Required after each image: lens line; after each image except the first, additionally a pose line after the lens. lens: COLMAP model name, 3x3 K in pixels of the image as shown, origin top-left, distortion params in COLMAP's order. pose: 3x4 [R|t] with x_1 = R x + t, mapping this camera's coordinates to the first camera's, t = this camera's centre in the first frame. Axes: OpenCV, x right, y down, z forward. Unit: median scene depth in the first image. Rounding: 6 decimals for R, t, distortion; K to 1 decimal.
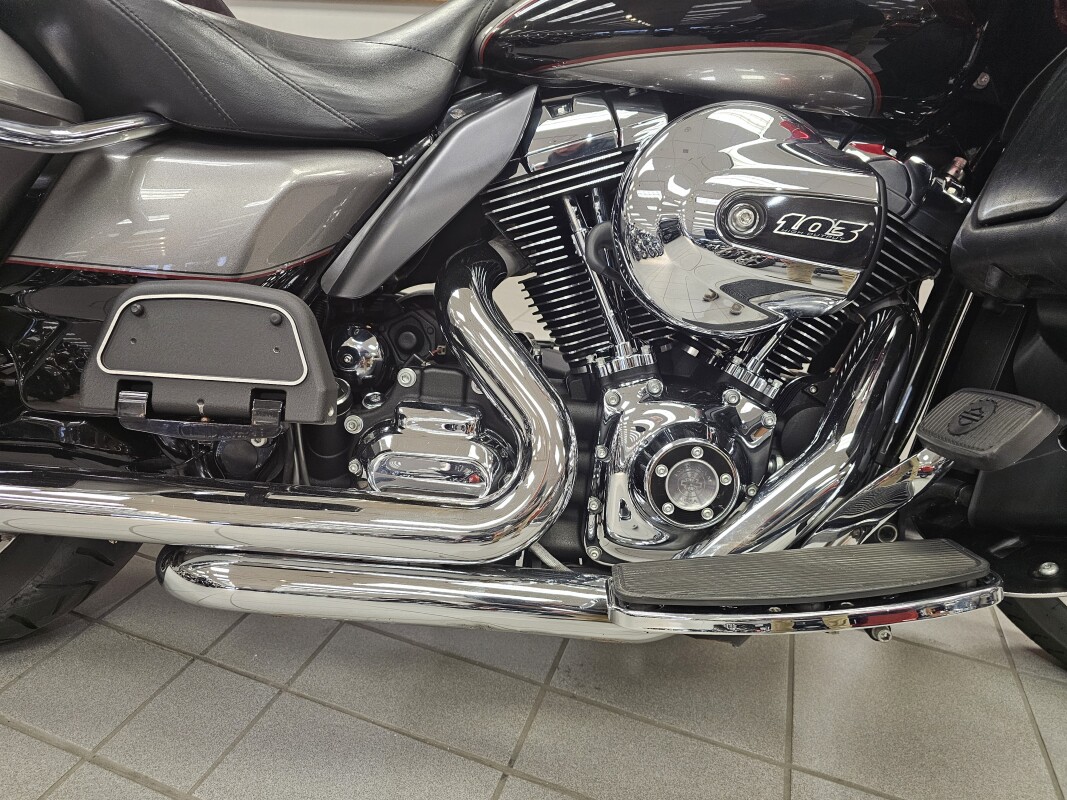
lens RADIAL K [[729.1, 0, 532.3], [0, 729.1, 390.3], [0, 0, 1]] dist [0.039480, -0.039982]
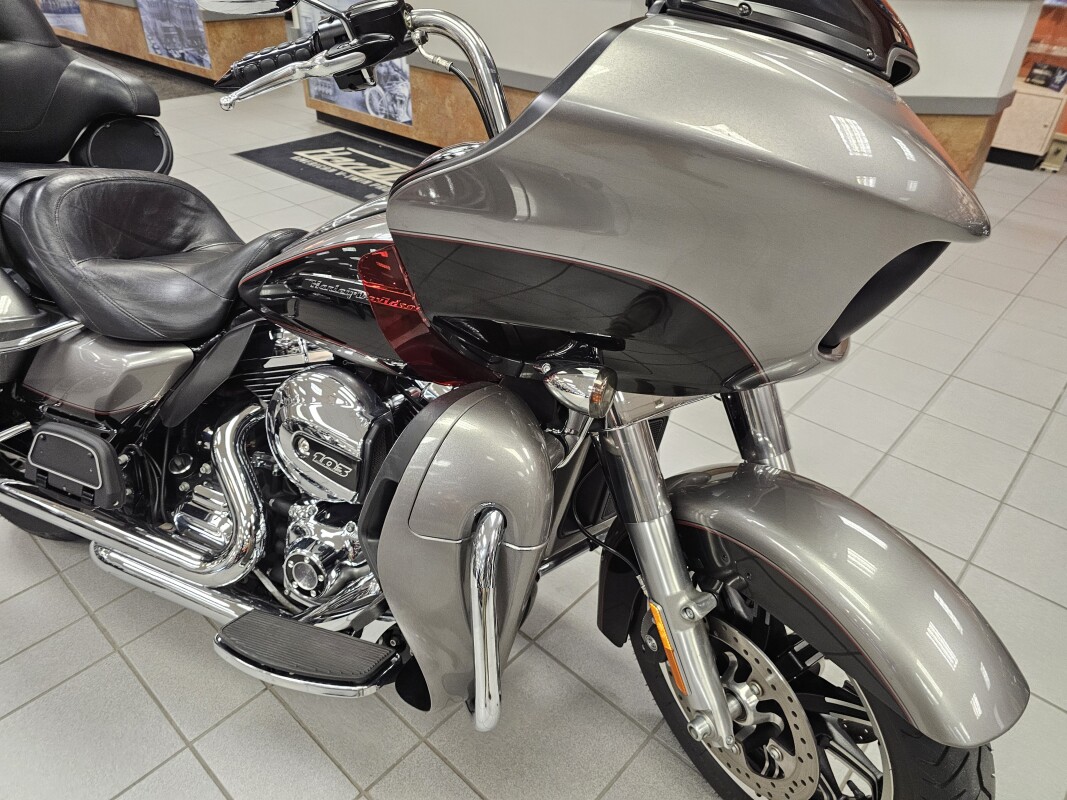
lens RADIAL K [[729.1, 0, 532.3], [0, 729.1, 390.3], [0, 0, 1]] dist [0.039480, -0.039982]
pose [[0.919756, 0.175141, -0.351246, 1.230295], [-0.111263, 0.974554, 0.194591, -0.684492], [0.376389, -0.139896, 0.915839, -0.306482]]
